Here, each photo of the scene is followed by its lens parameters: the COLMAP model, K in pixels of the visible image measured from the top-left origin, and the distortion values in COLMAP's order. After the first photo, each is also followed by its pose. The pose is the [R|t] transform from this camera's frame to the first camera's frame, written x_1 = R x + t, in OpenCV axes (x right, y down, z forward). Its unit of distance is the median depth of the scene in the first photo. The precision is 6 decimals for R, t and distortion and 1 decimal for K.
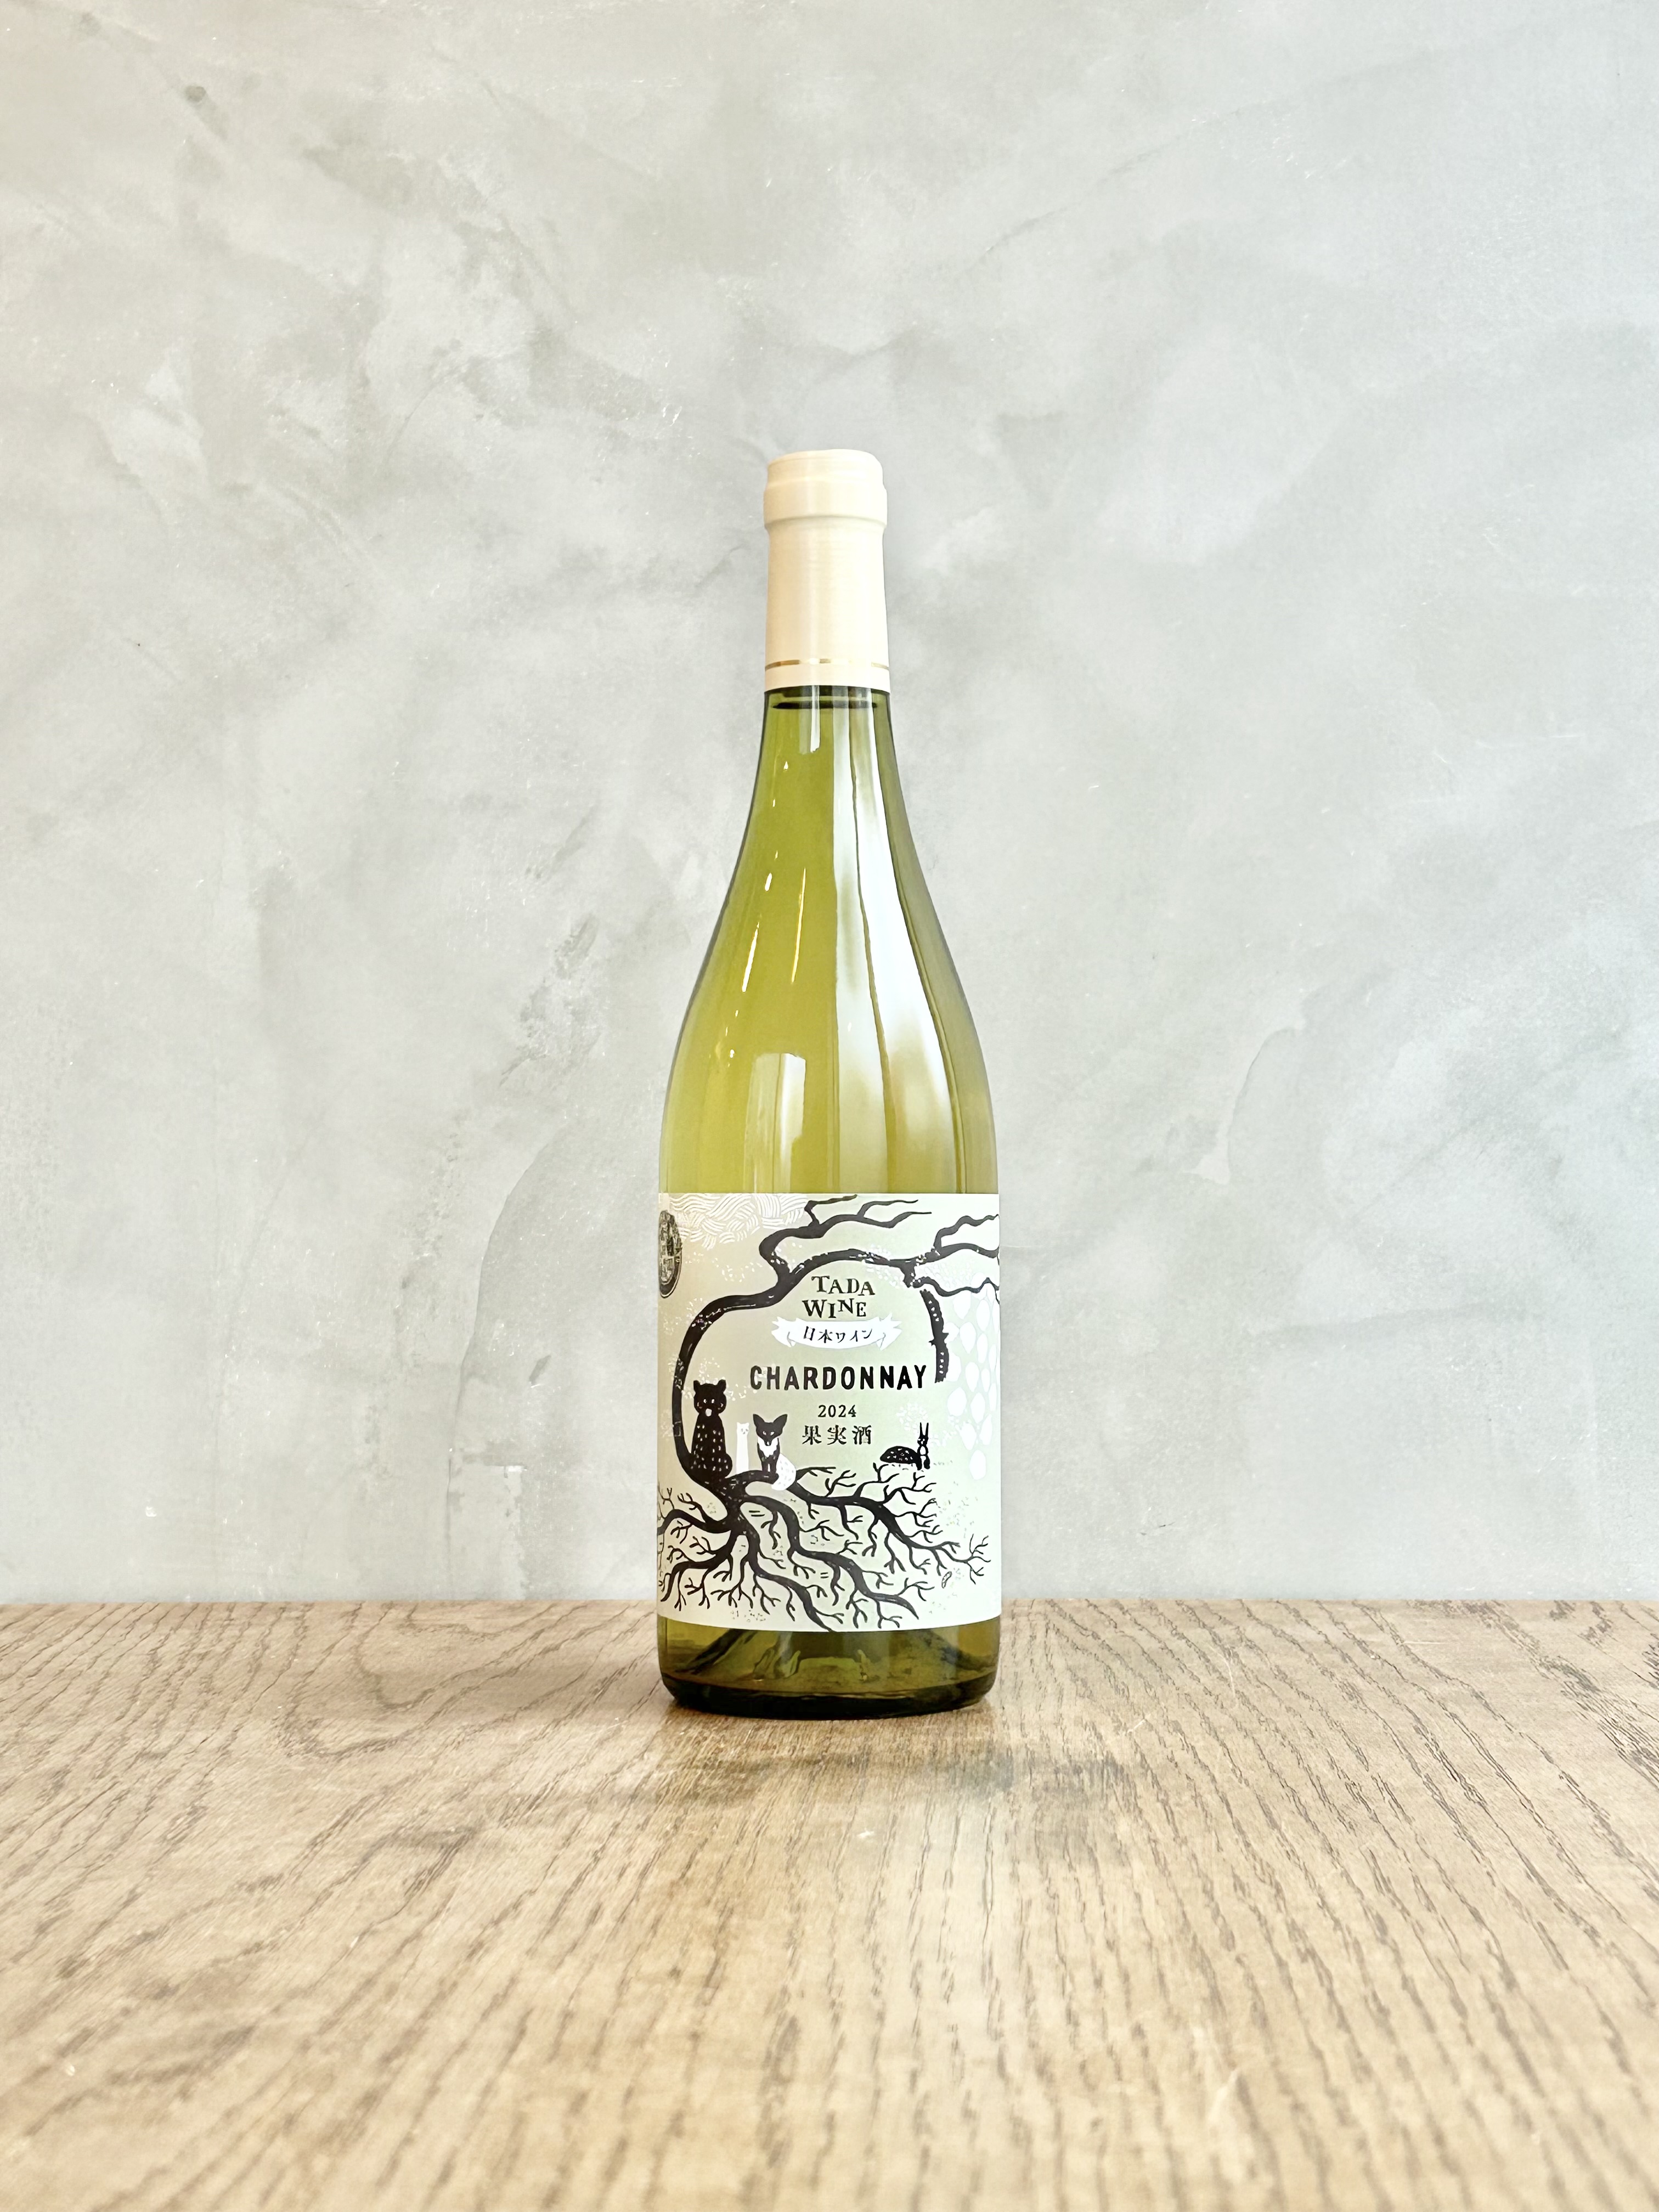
lens RADIAL K [[3323.6, 0, 829.5], [0, 3323.6, 1106.0], [0, 0, 1]] dist [0.218920, -0.785220]
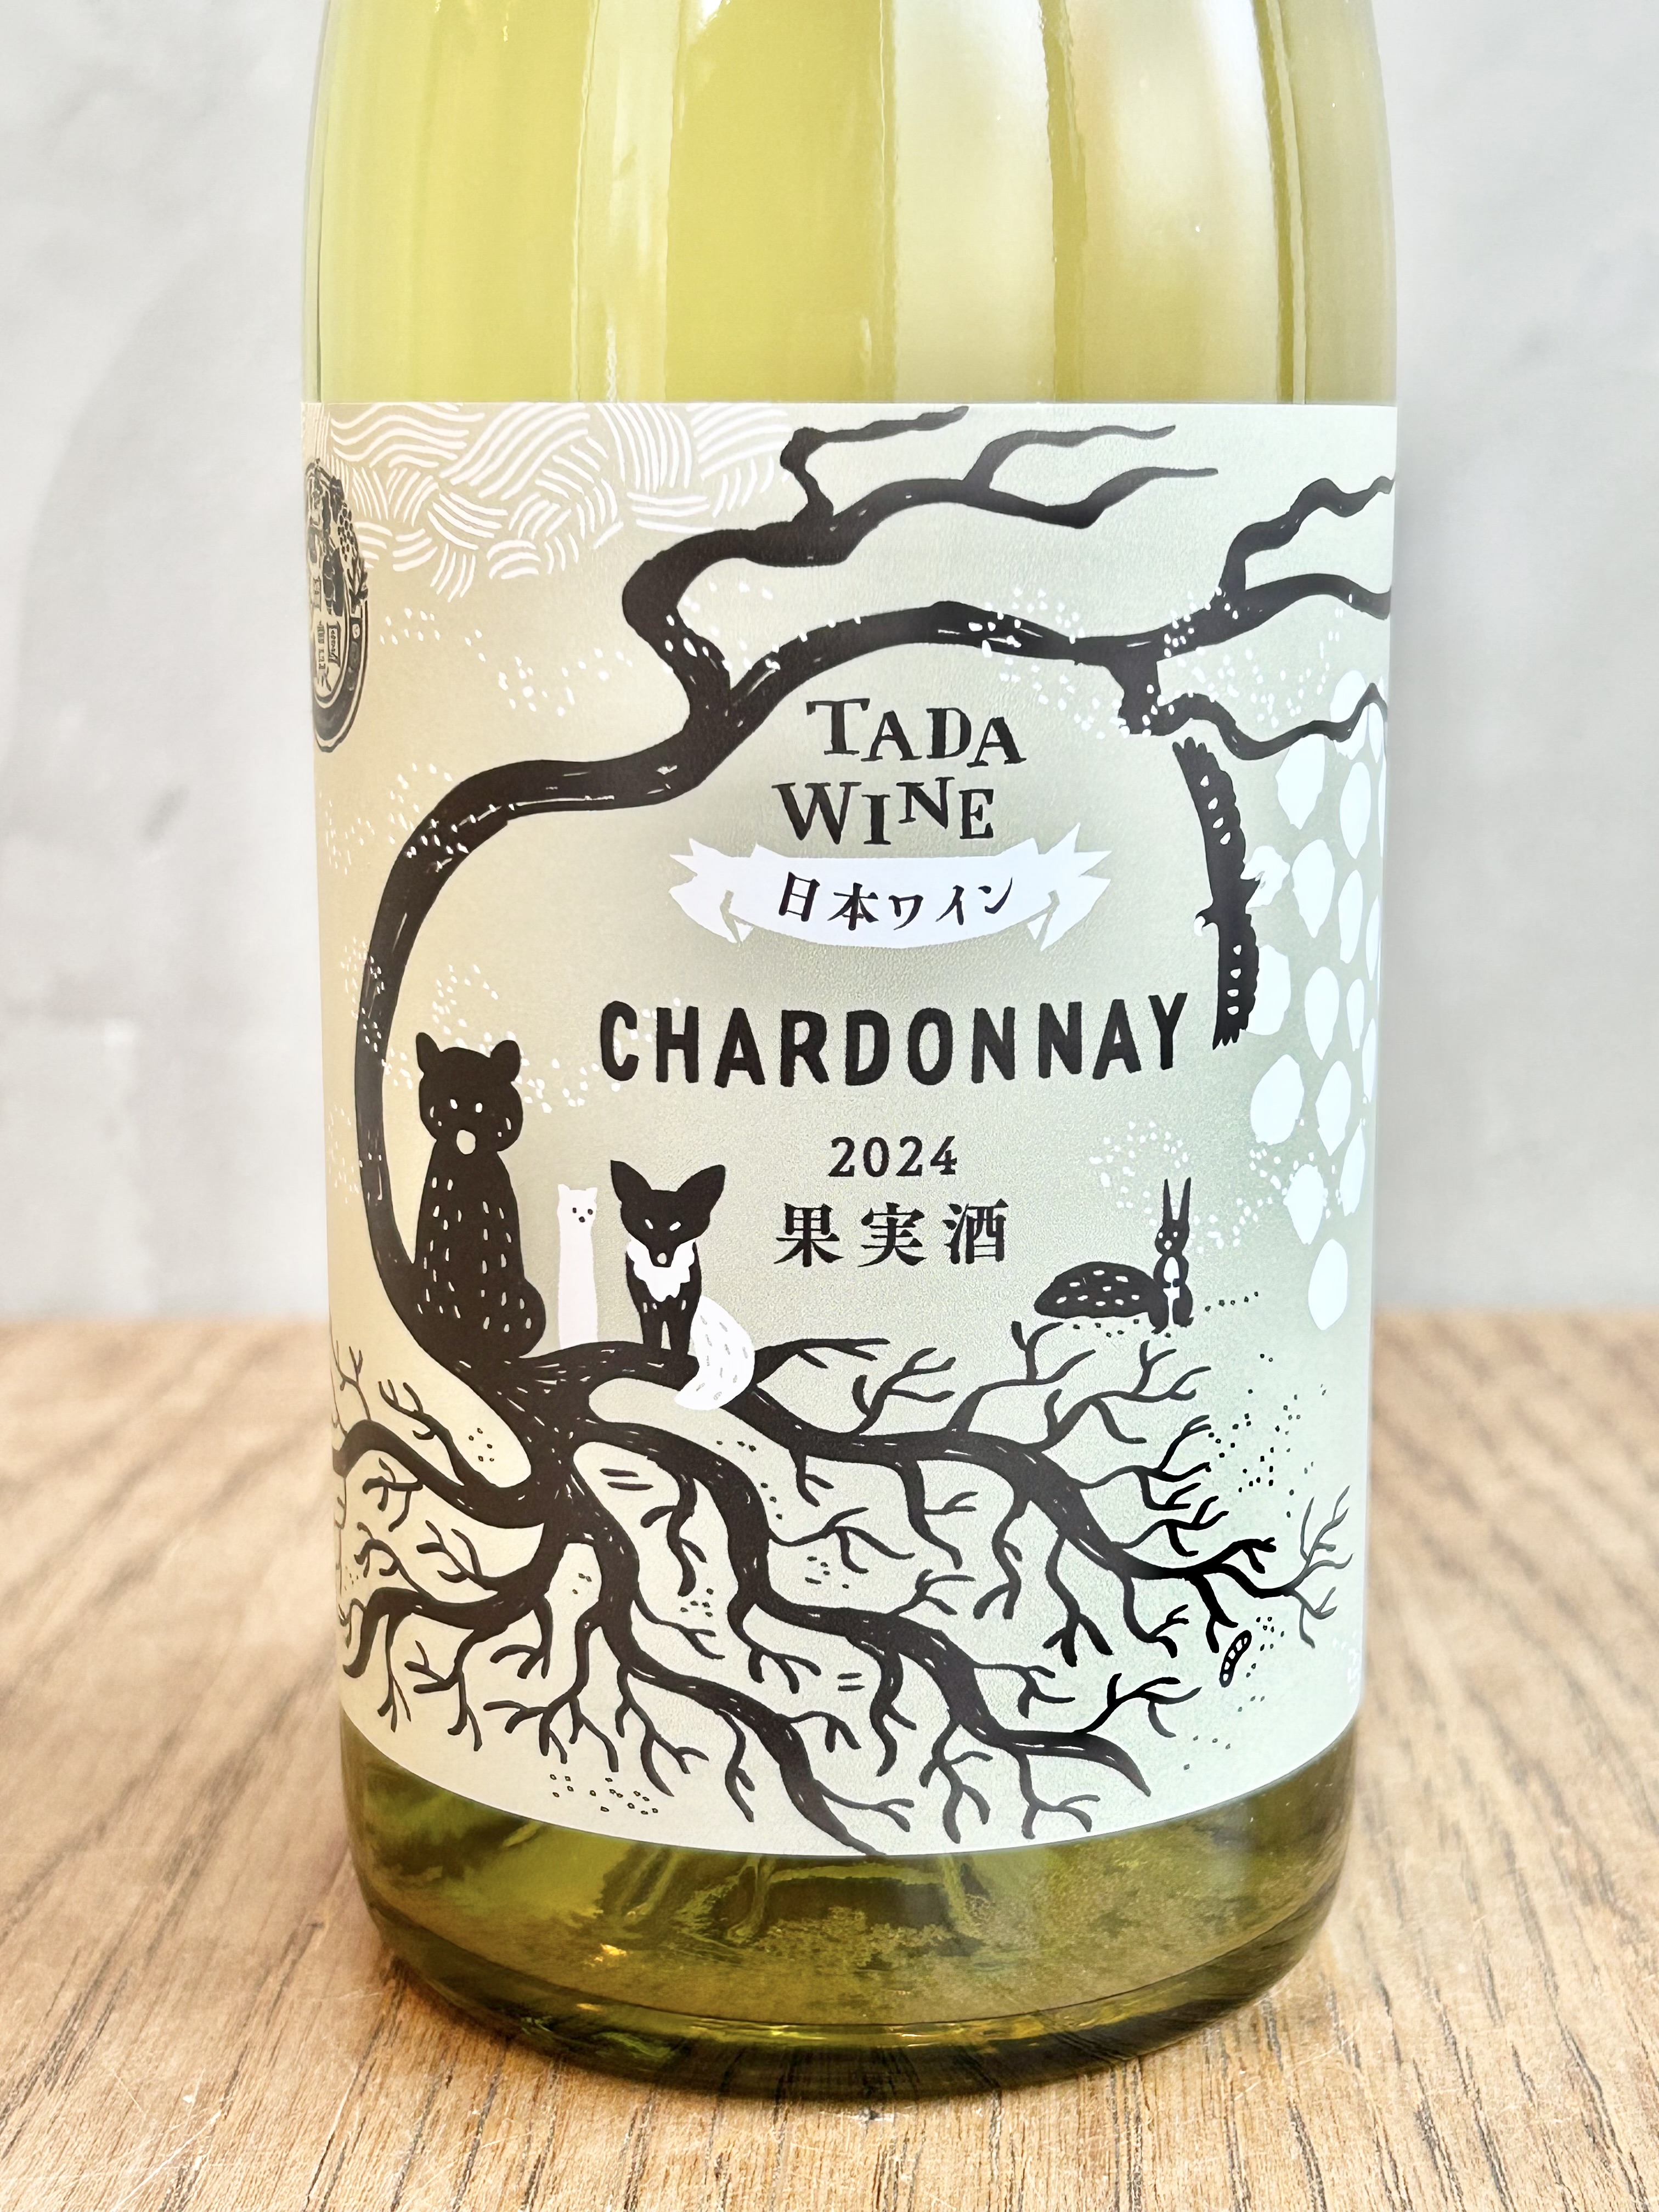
lens RADIAL K [[3323.6, 0, 829.5], [0, 3323.6, 1106.0], [0, 0, 1]] dist [0.218920, -0.785220]
pose [[0.999771, -0.003750, 0.021068, -0.009616], [-0.001075, 0.974486, 0.224445, 0.020638], [-0.021372, -0.224417, 0.974259, 0.710102]]
